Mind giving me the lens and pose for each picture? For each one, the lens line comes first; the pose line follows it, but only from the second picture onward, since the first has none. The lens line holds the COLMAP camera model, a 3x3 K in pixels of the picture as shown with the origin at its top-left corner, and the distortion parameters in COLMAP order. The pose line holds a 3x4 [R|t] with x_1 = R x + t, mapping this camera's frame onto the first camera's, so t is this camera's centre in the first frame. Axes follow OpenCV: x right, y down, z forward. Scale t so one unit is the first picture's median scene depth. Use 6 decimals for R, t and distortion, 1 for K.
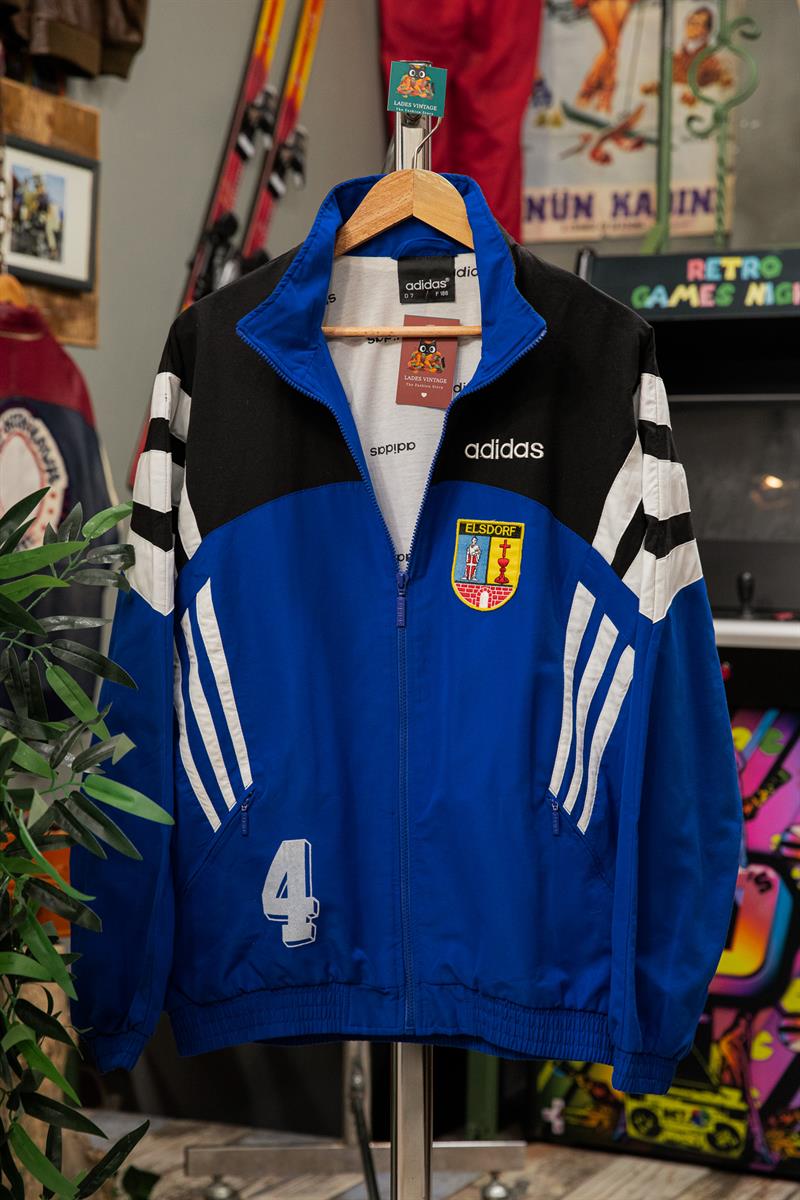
lens RADIAL K [[2155.5, 0, 403.1], [0, 2155.5, 612.7], [0, 0, 1]] dist [0.154954, 0.066305]
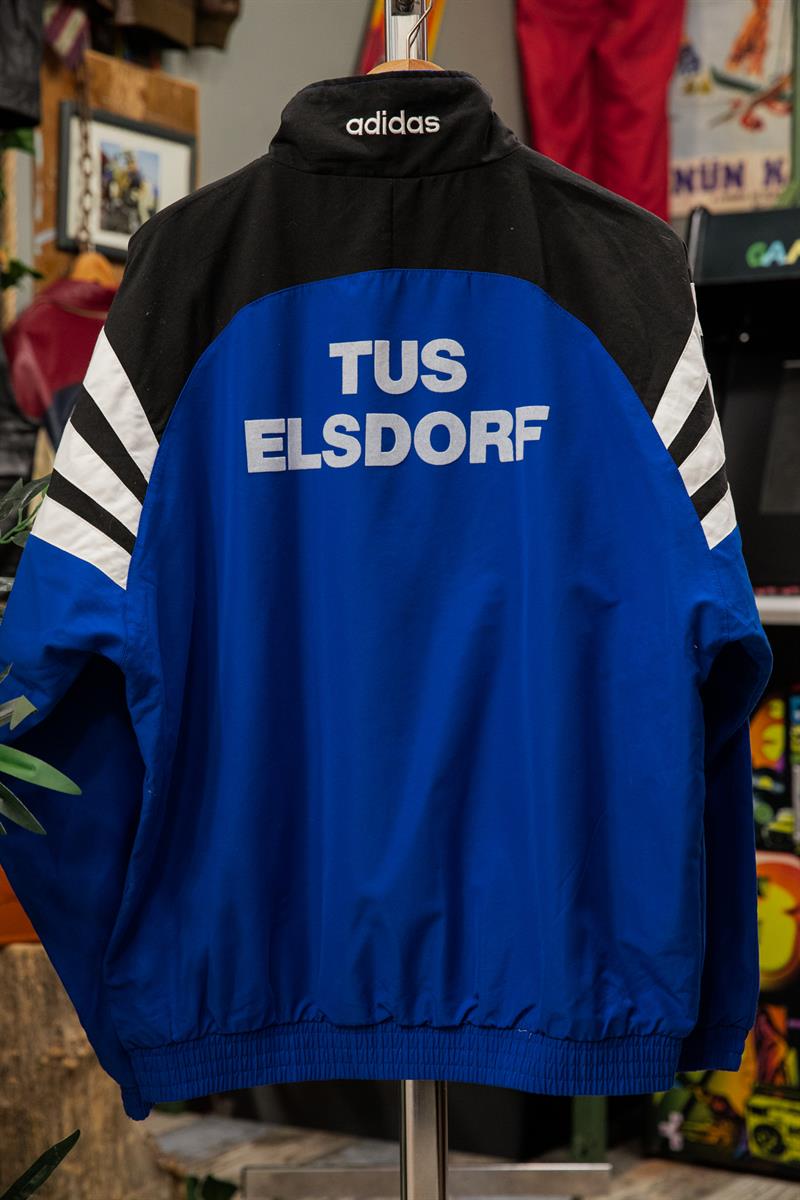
lens RADIAL K [[2155.5, 0, 403.1], [0, 2155.5, 612.7], [0, 0, 1]] dist [0.154954, 0.066305]
pose [[0.993926, -0.012476, -0.109341, 0.112332], [0.011745, 0.999904, -0.007322, 0.026017], [0.109422, 0.005993, 0.993977, 0.100825]]
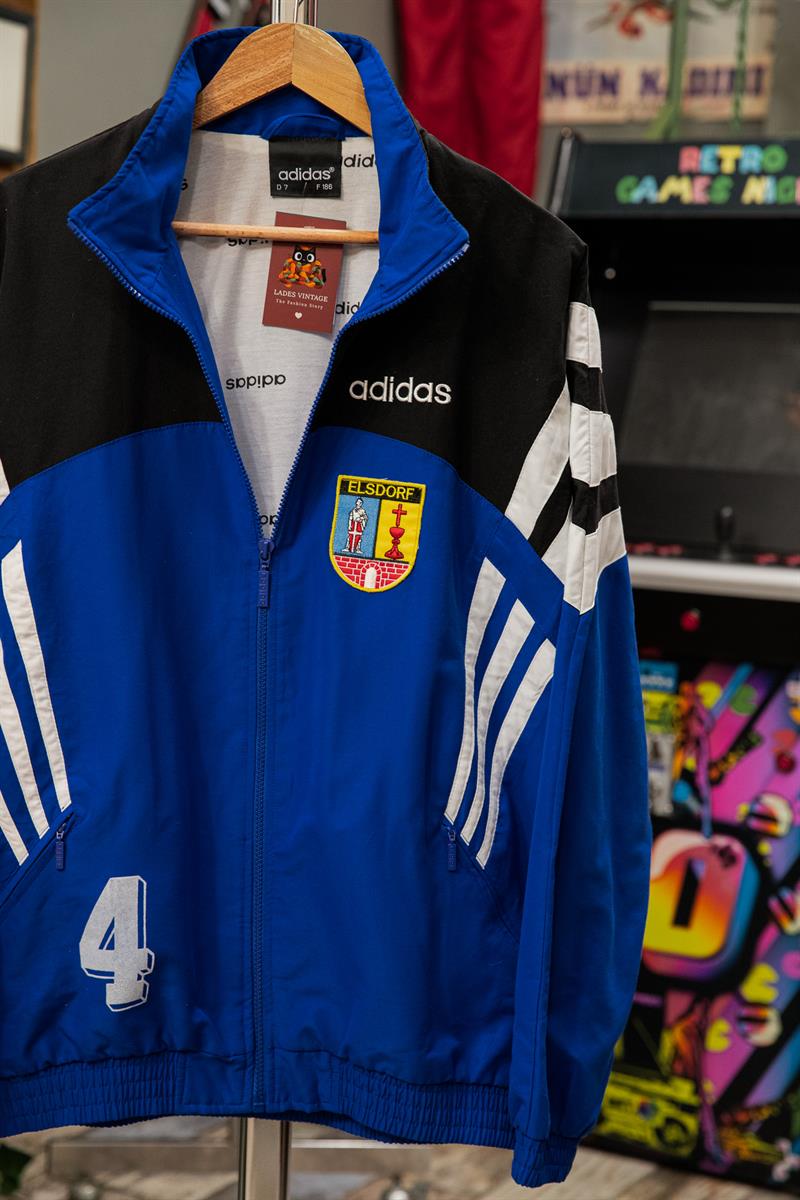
lens RADIAL K [[2155.5, 0, 403.1], [0, 2155.5, 612.7], [0, 0, 1]] dist [0.154954, 0.066305]
pose [[0.985726, 0.021053, 0.167039, -0.083032], [-0.031479, 0.997701, 0.060015, -0.041123], [-0.165391, -0.064416, 0.984122, 0.207323]]
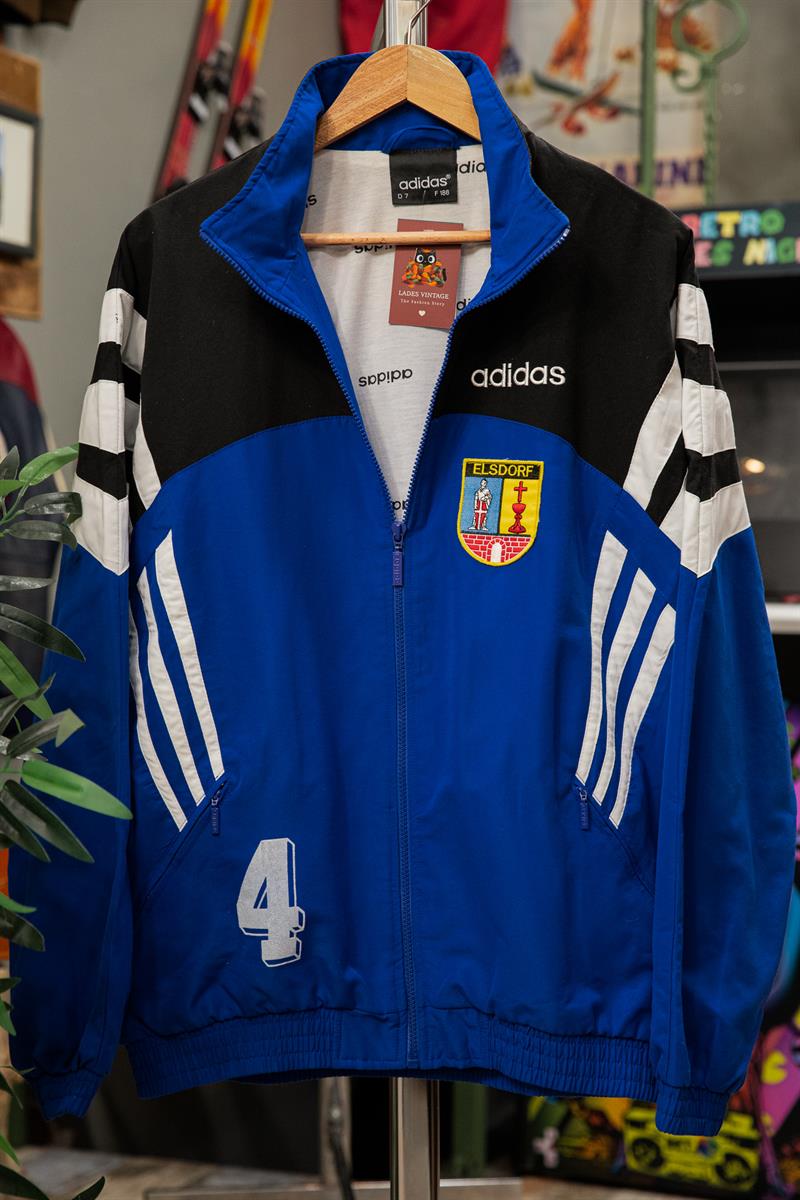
lens RADIAL K [[2155.5, 0, 403.1], [0, 2155.5, 612.7], [0, 0, 1]] dist [0.154954, 0.066305]
pose [[0.999702, -0.009757, 0.022374, -0.017988], [0.009937, 0.999919, -0.007942, 0.023606], [-0.022294, 0.008162, 0.999718, 0.152753]]
